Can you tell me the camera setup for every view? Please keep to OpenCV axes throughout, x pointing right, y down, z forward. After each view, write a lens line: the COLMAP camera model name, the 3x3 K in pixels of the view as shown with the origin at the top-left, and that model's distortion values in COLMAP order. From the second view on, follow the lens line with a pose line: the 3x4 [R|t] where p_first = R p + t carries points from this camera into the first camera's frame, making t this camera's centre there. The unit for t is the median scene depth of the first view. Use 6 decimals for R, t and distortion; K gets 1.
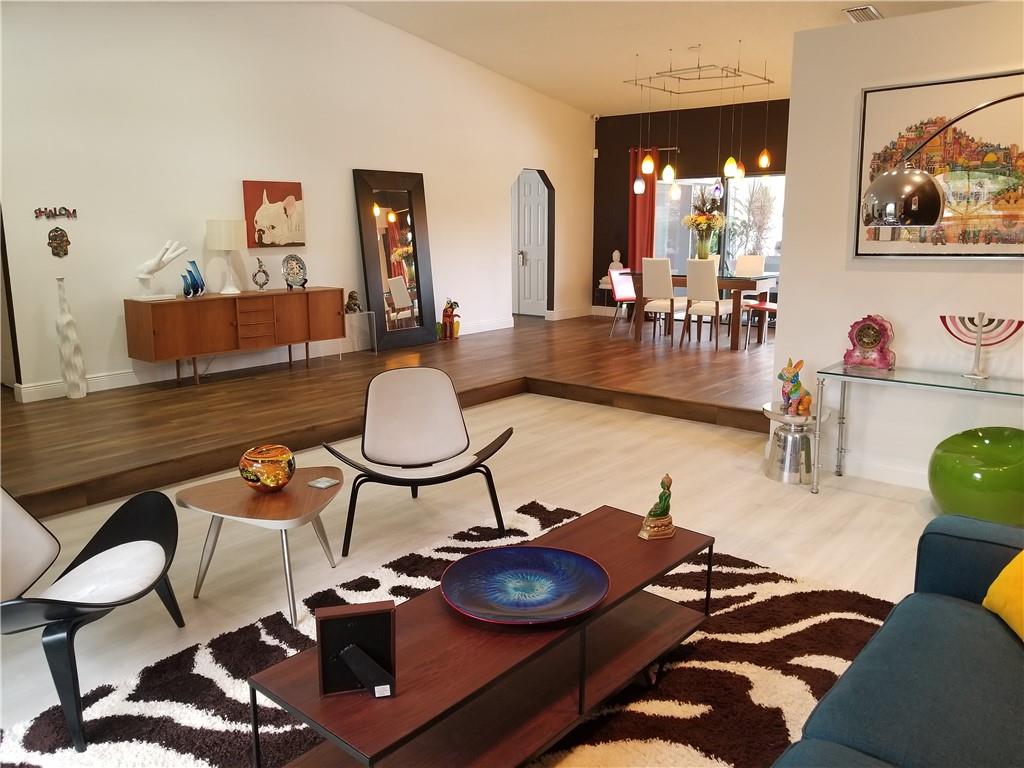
lens RADIAL K [[801.5, 0, 511.8], [0, 801.5, 366.7], [0, 0, 1]] dist [0.077820, -0.123823]
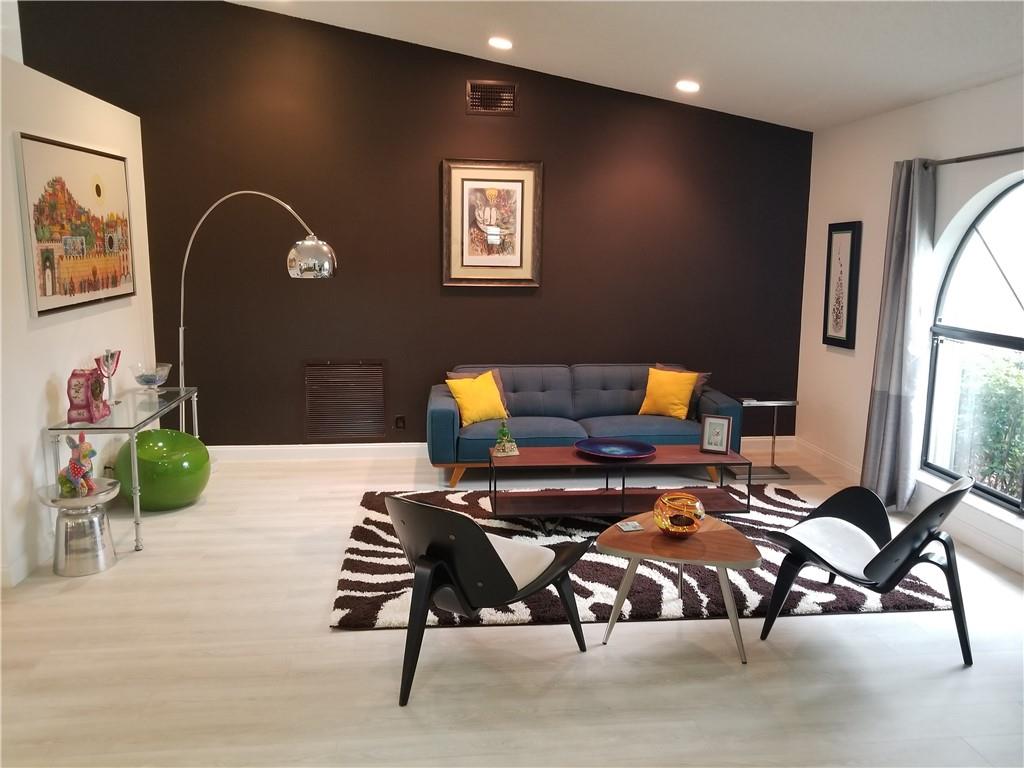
lens RADIAL K [[801.5, 0, 511.8], [0, 801.5, 366.7], [0, 0, 1]] dist [0.077820, -0.123823]
pose [[-0.720595, -0.106120, 0.685187, -0.390231], [0.118990, 0.954630, 0.272990, -0.174878], [-0.683070, 0.278246, -0.675274, 0.831923]]
